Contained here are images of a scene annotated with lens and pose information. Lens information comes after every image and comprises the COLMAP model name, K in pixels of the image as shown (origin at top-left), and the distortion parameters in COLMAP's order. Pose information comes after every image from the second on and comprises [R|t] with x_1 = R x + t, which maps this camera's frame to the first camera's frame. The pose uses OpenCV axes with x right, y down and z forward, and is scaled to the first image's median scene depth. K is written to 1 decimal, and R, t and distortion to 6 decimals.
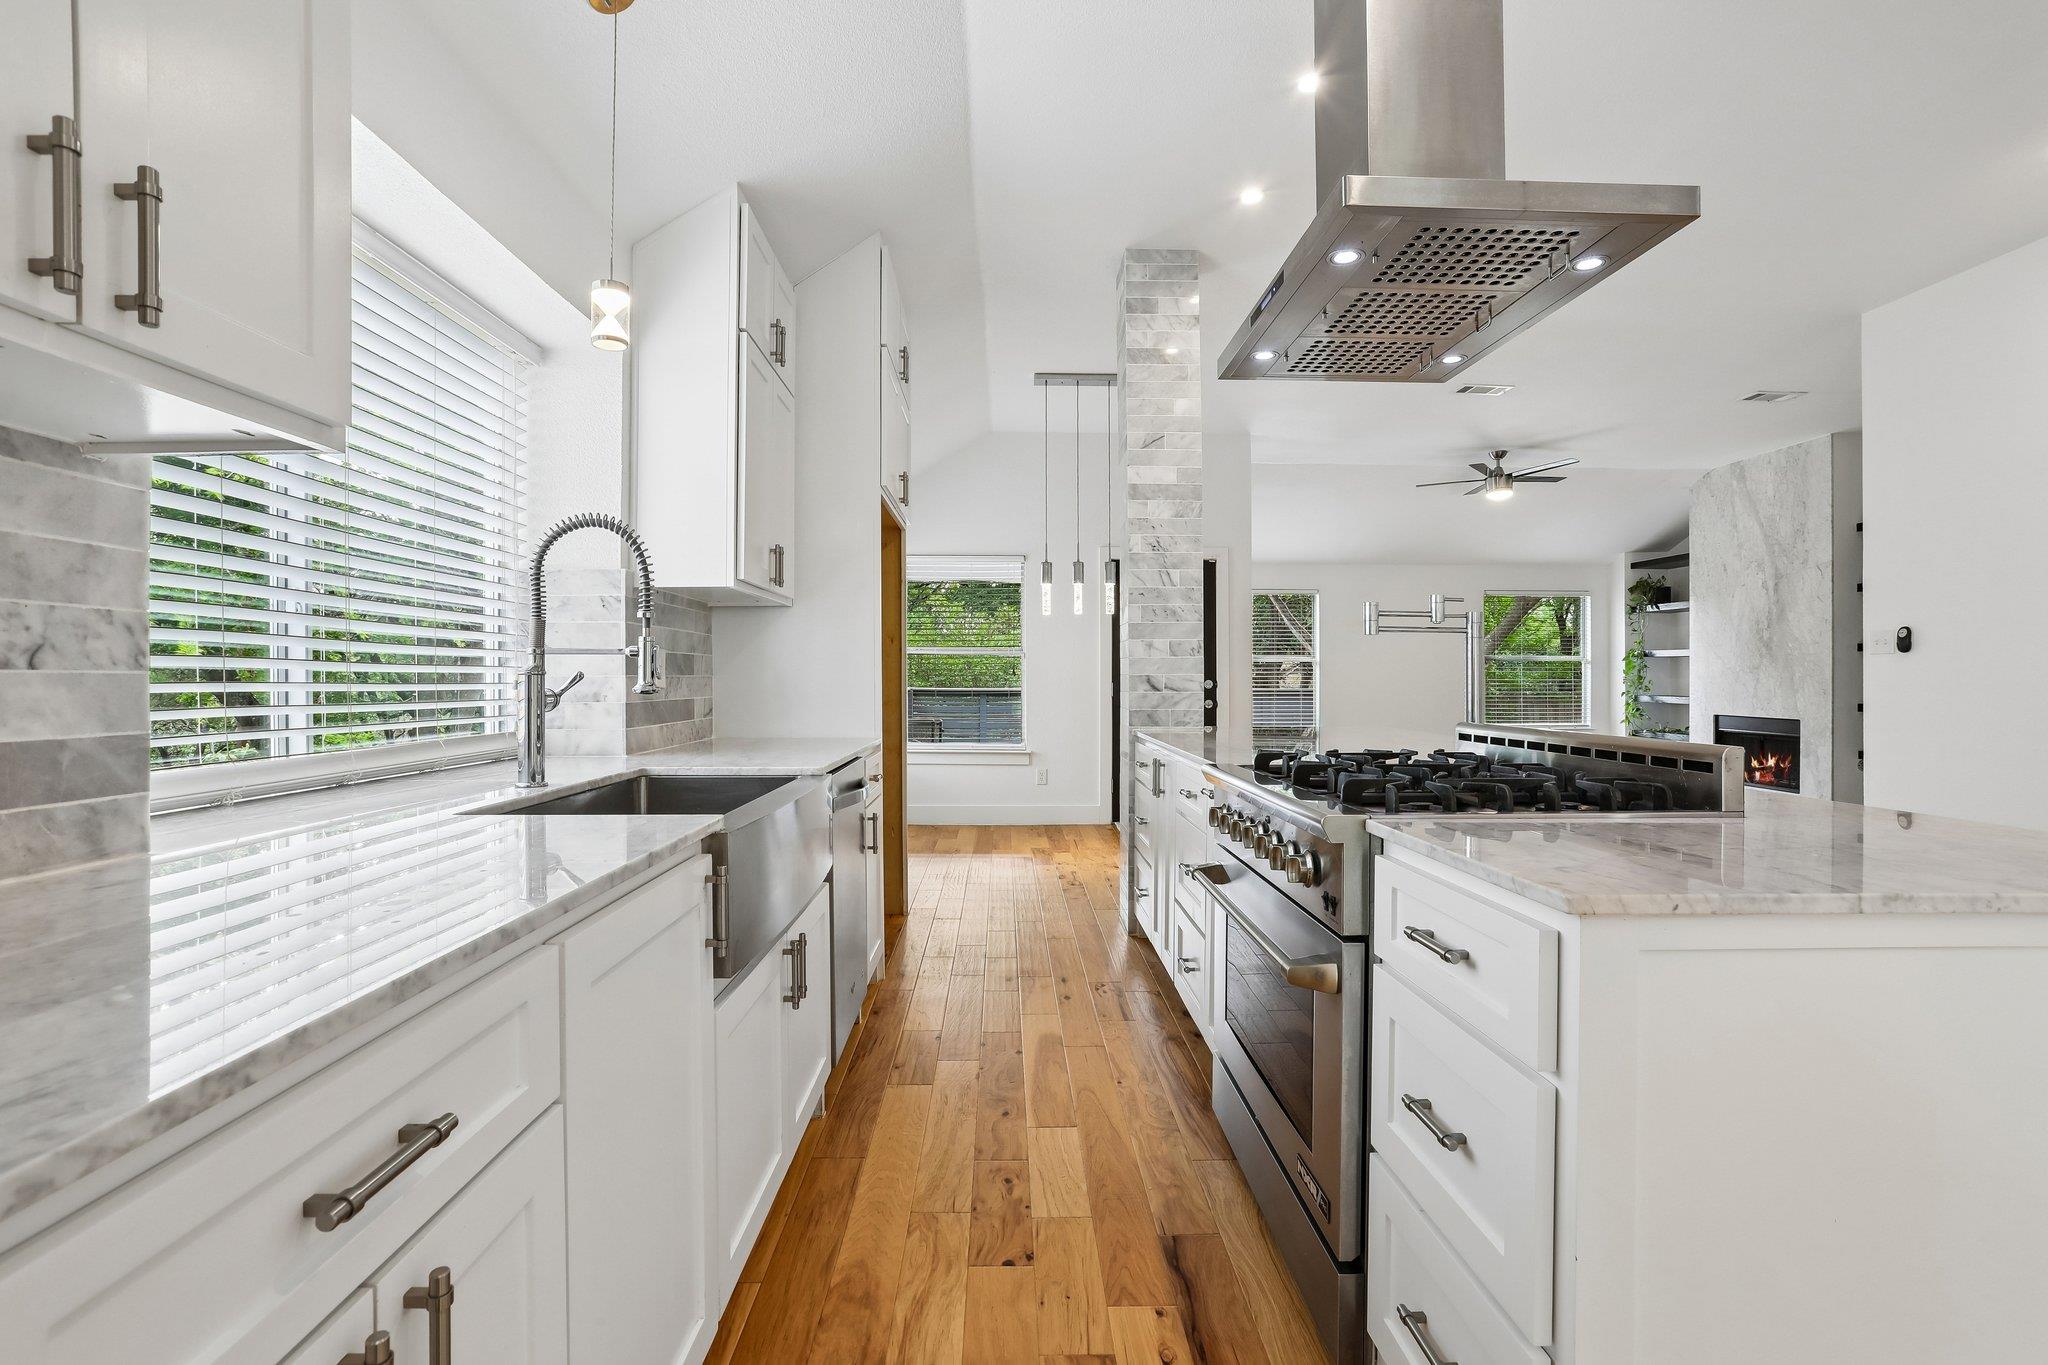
lens RADIAL K [[921.9, 0, 1013.3], [0, 921.9, 688.8], [0, 0, 1]] dist [-0.067595, 0.021727]
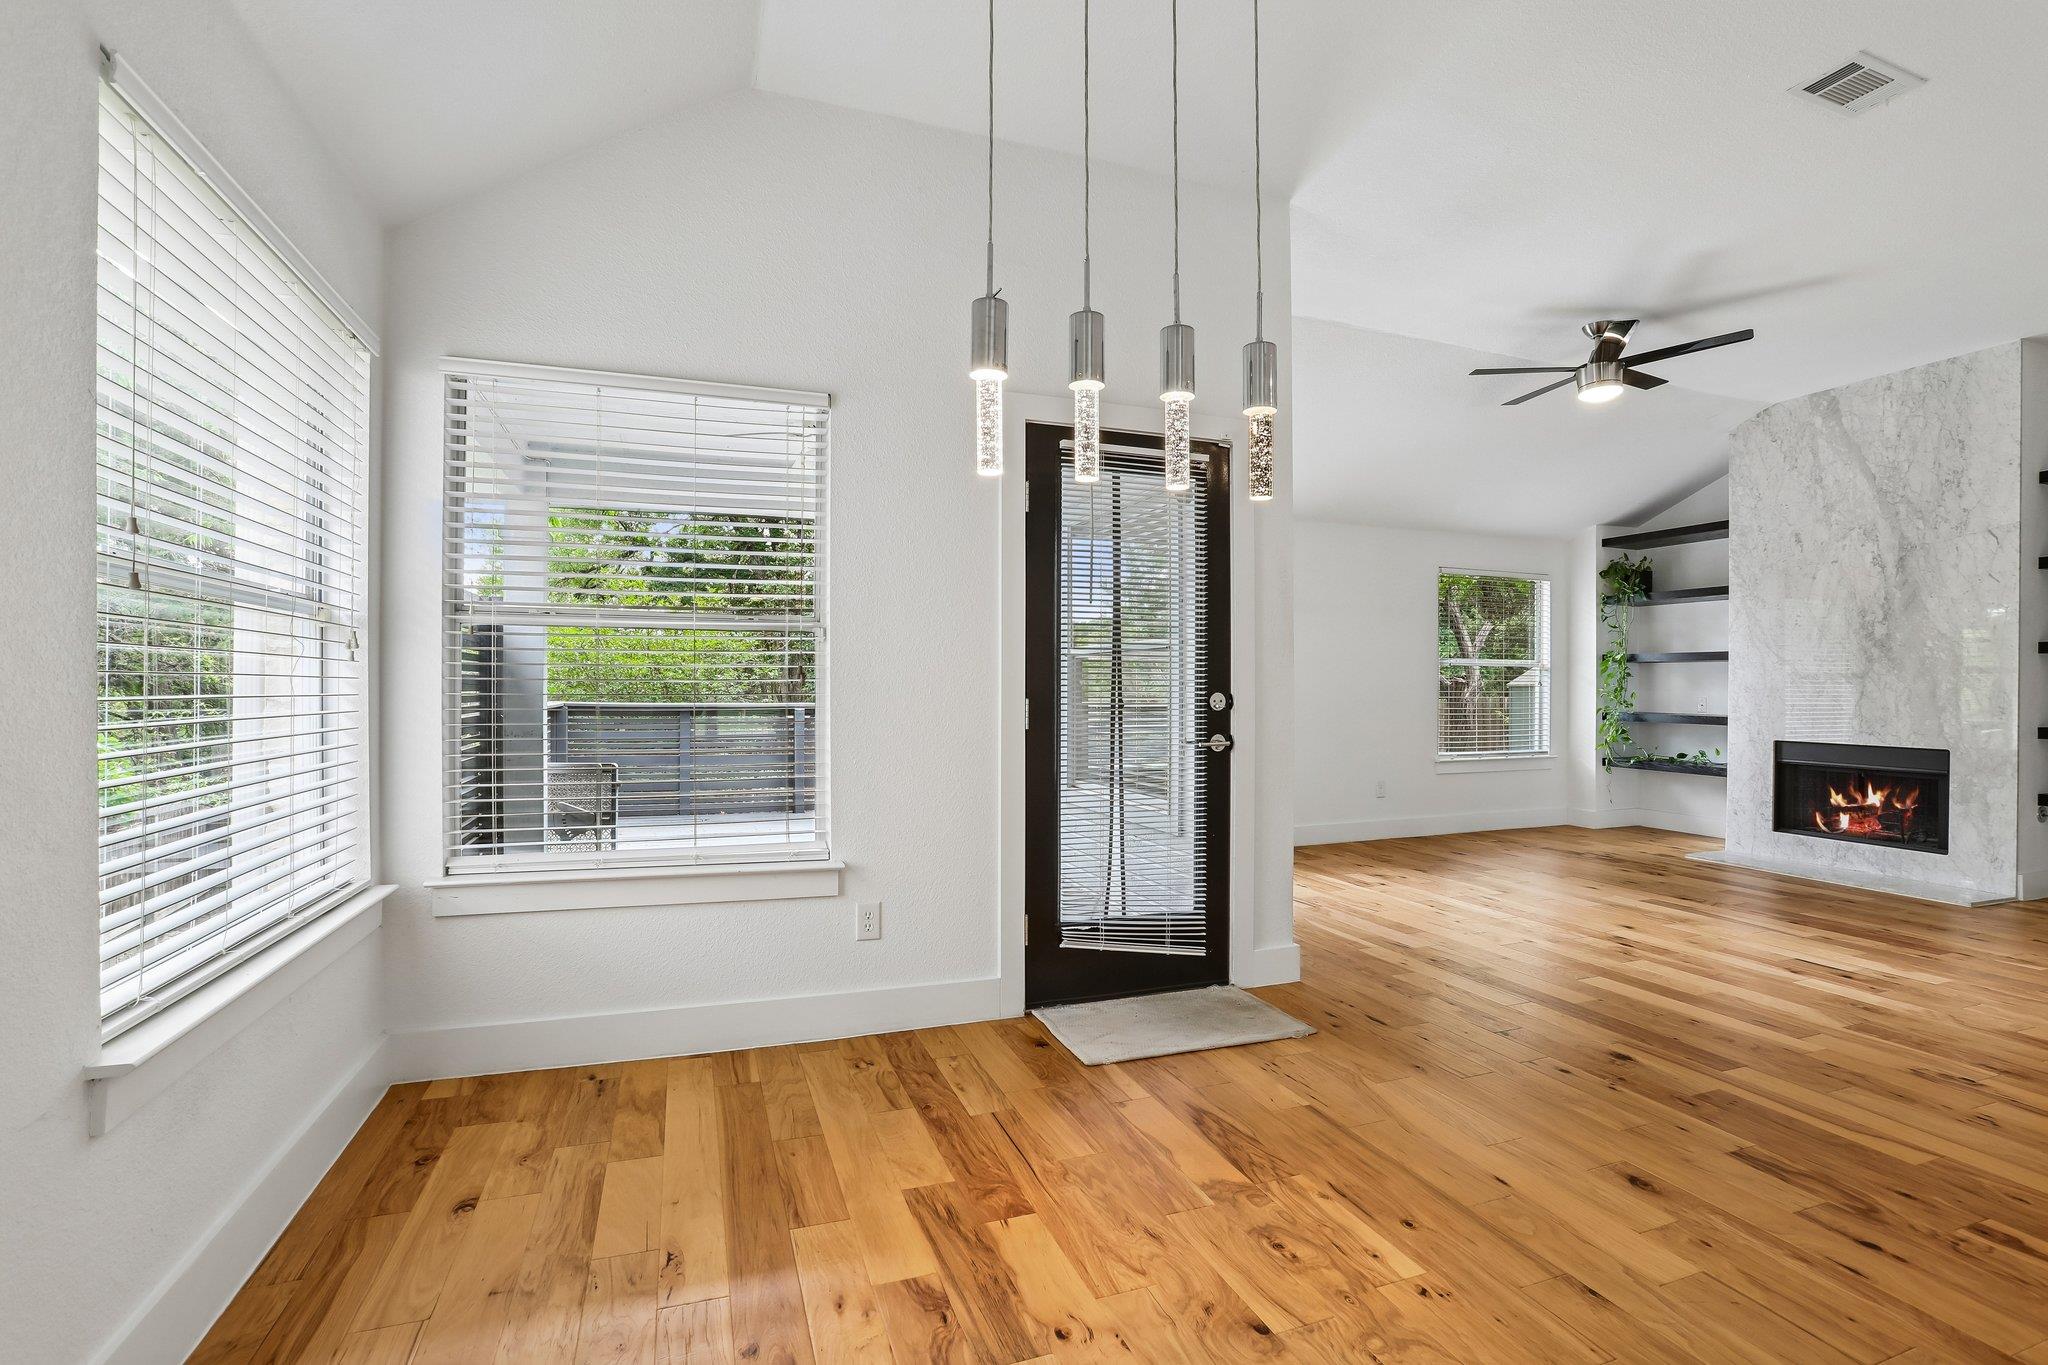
lens RADIAL K [[921.9, 0, 1013.3], [0, 921.9, 688.8], [0, 0, 1]] dist [-0.067595, 0.021727]
pose [[0.947288, 0.003261, 0.320367, -0.039145], [-0.000118, 0.999952, -0.009831, -0.006469], [-0.320383, 0.009275, 0.947243, 0.549490]]
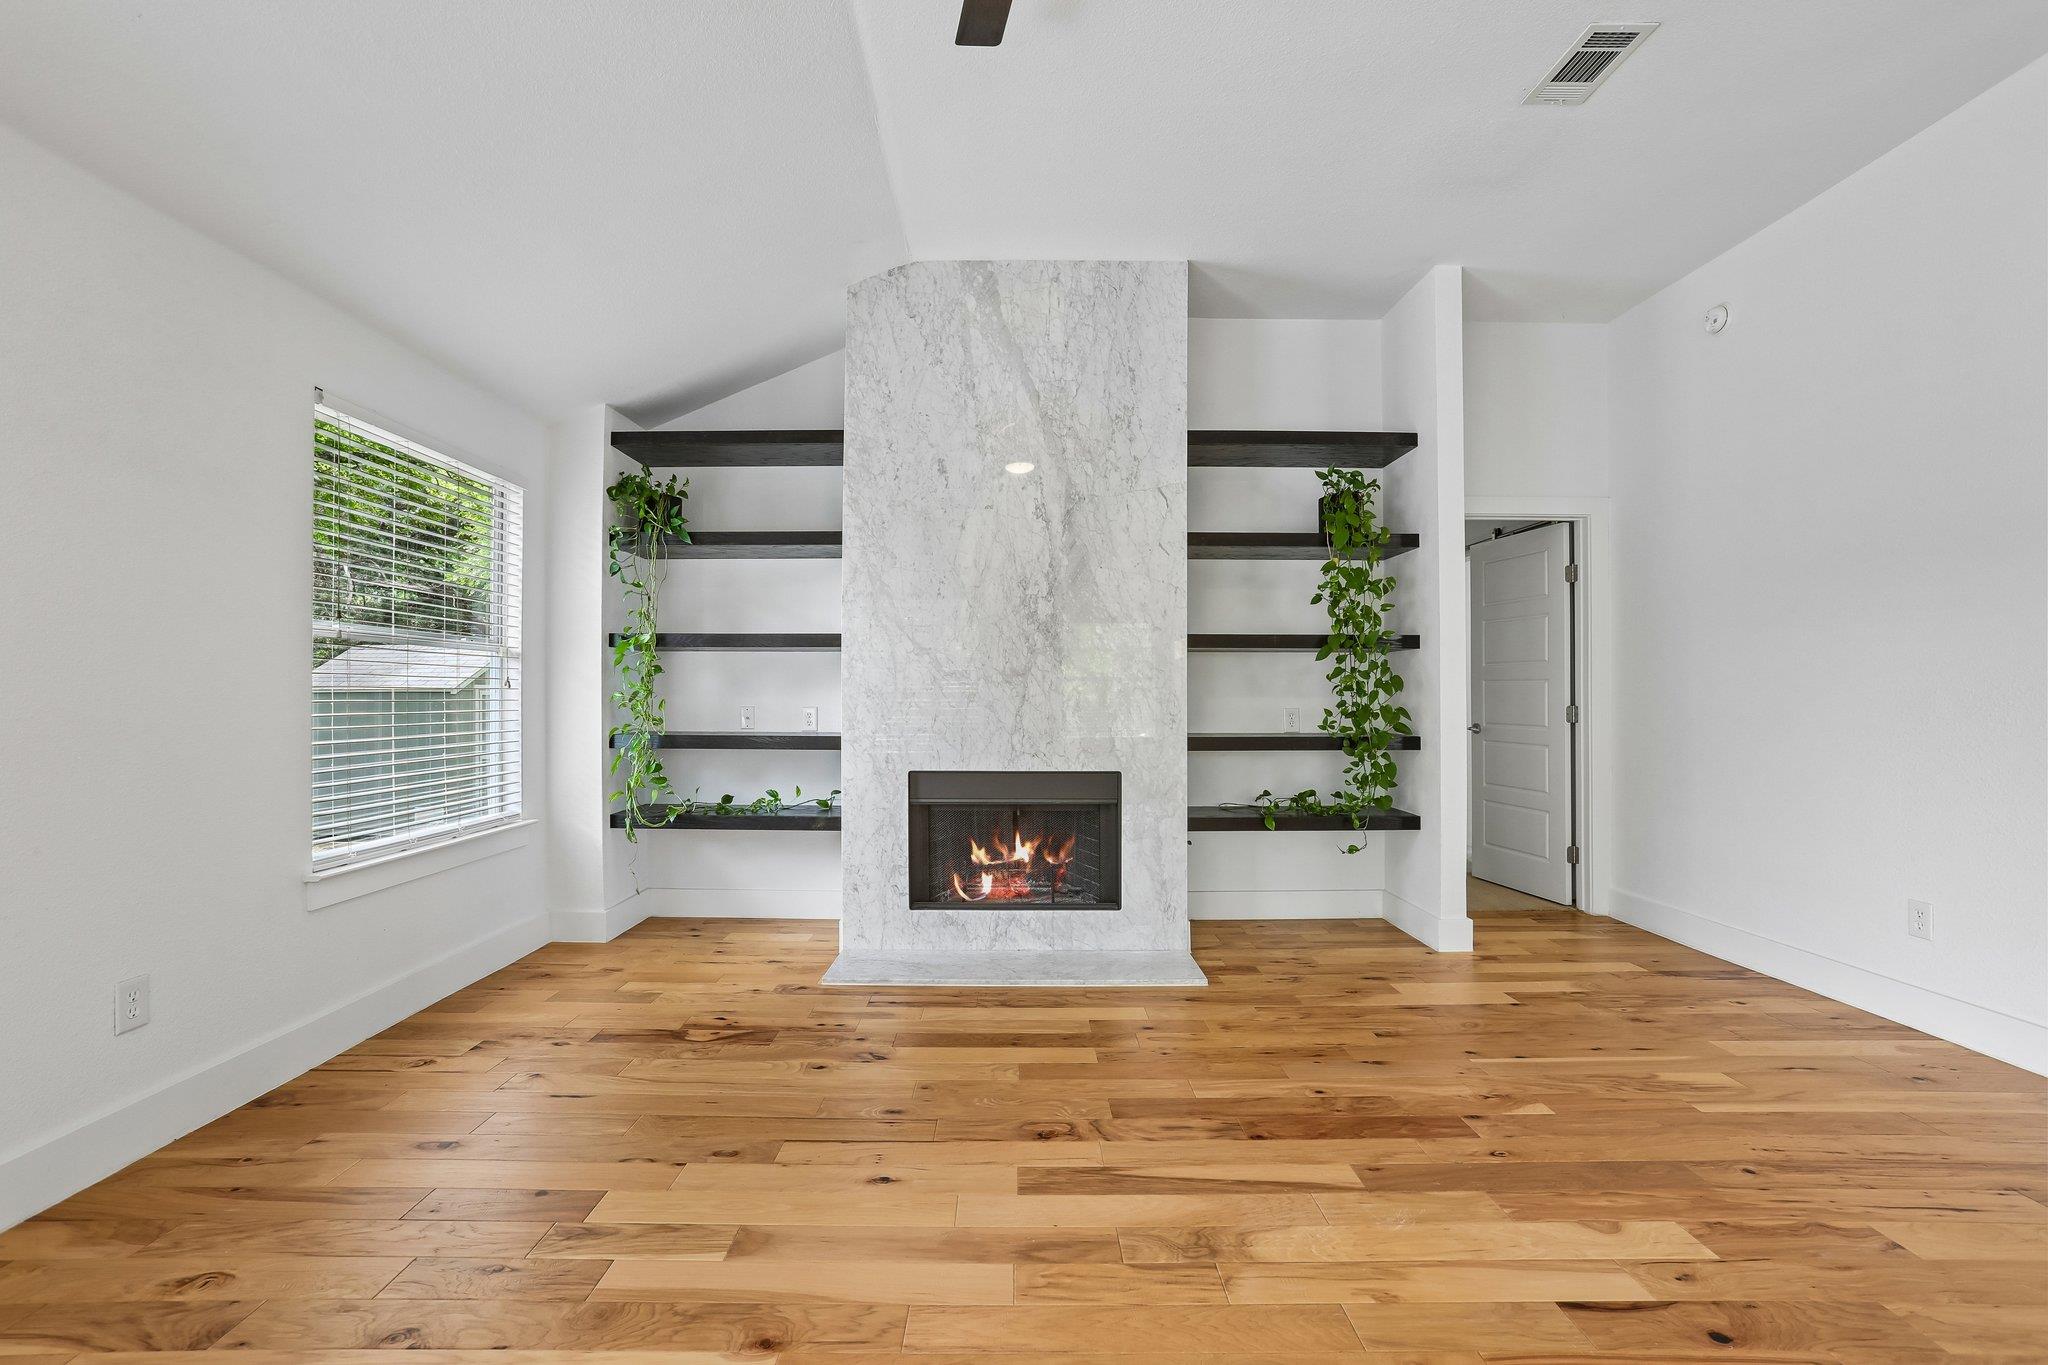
lens RADIAL K [[921.9, 0, 1013.3], [0, 921.9, 688.8], [0, 0, 1]] dist [-0.067595, 0.021727]
pose [[0.015868, 0.013038, 0.999789, 0.315980], [0.014412, 0.999808, -0.013267, -0.007890], [-0.999770, 0.014619, 0.015677, 1.003759]]
